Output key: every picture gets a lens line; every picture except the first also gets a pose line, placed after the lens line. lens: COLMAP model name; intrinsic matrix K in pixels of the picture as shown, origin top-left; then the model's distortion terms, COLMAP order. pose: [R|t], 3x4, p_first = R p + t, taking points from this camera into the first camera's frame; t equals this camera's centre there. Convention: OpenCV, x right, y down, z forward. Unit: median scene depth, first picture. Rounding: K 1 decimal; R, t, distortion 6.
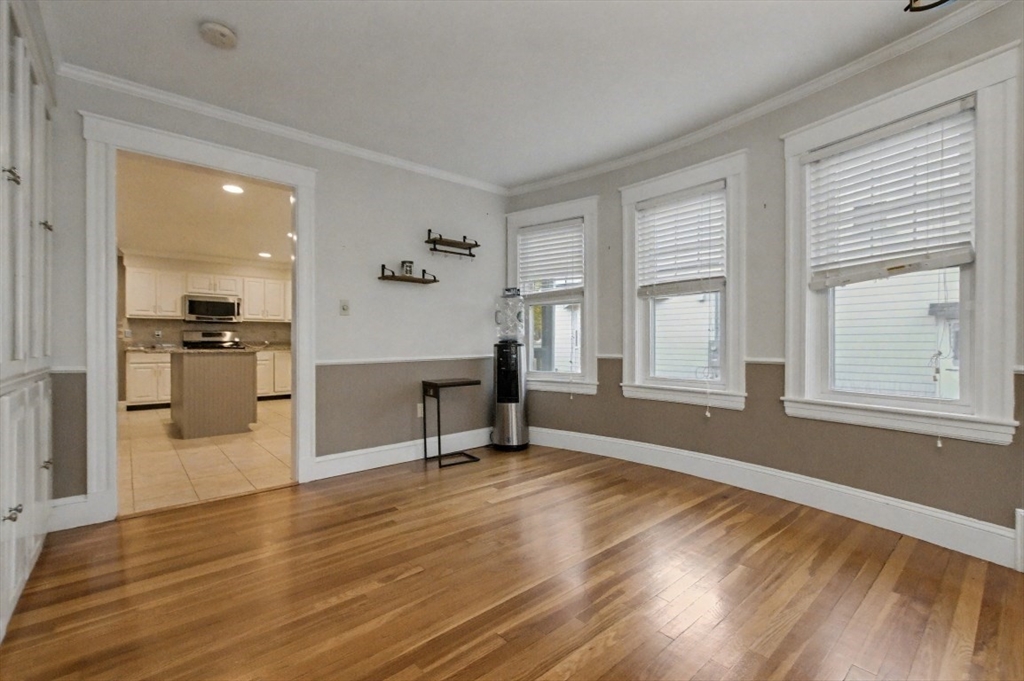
lens RADIAL K [[443.5, 0, 520.9], [0, 443.5, 341.6], [0, 0, 1]] dist [0.000892, -0.000197]
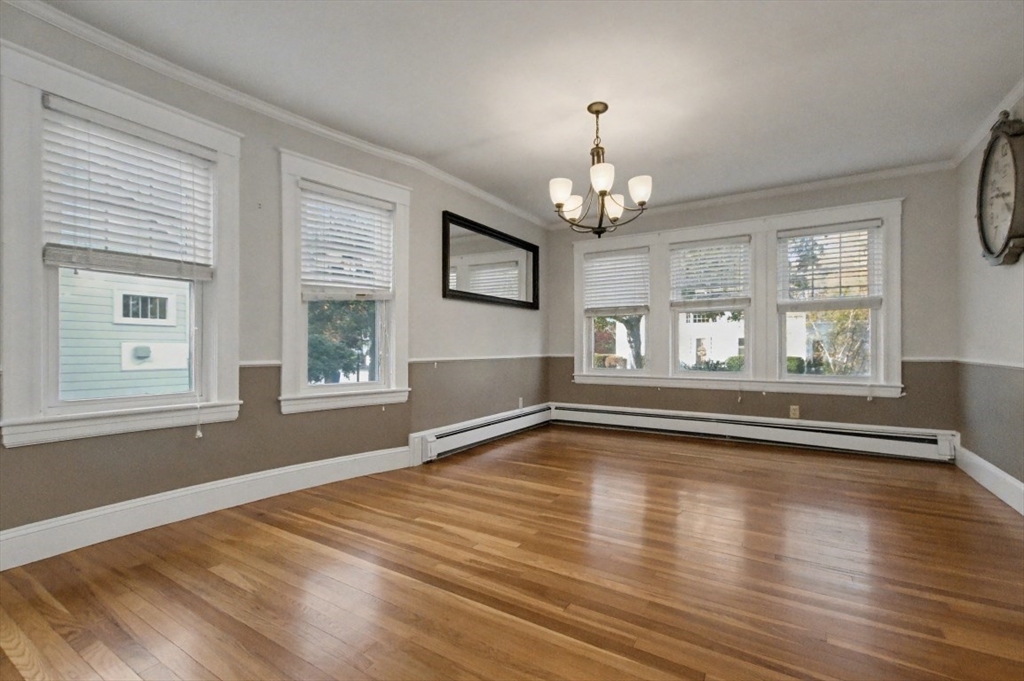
lens RADIAL K [[443.5, 0, 515.0], [0, 443.5, 348.1], [0, 0, 1]] dist [0.000892, -0.000197]
pose [[-0.293975, 0.002757, 0.955809, -0.547615], [-0.011868, 0.999908, -0.006535, 0.007804], [-0.955739, -0.013265, -0.293915, 0.740191]]
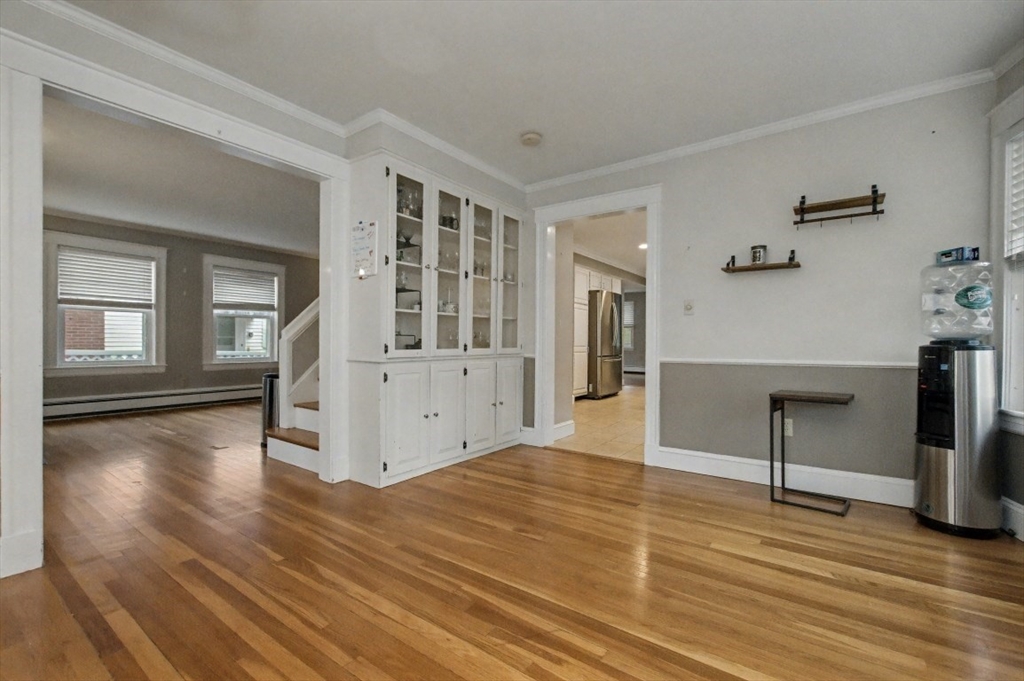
lens RADIAL K [[443.5, 0, 512.6], [0, 443.5, 338.4], [0, 0, 1]] dist [0.000892, -0.000197]
pose [[0.213998, -0.001202, -0.976833, 0.582700], [-0.001993, 0.999997, -0.001667, -0.003826], [0.976832, 0.002303, 0.213995, 0.448286]]
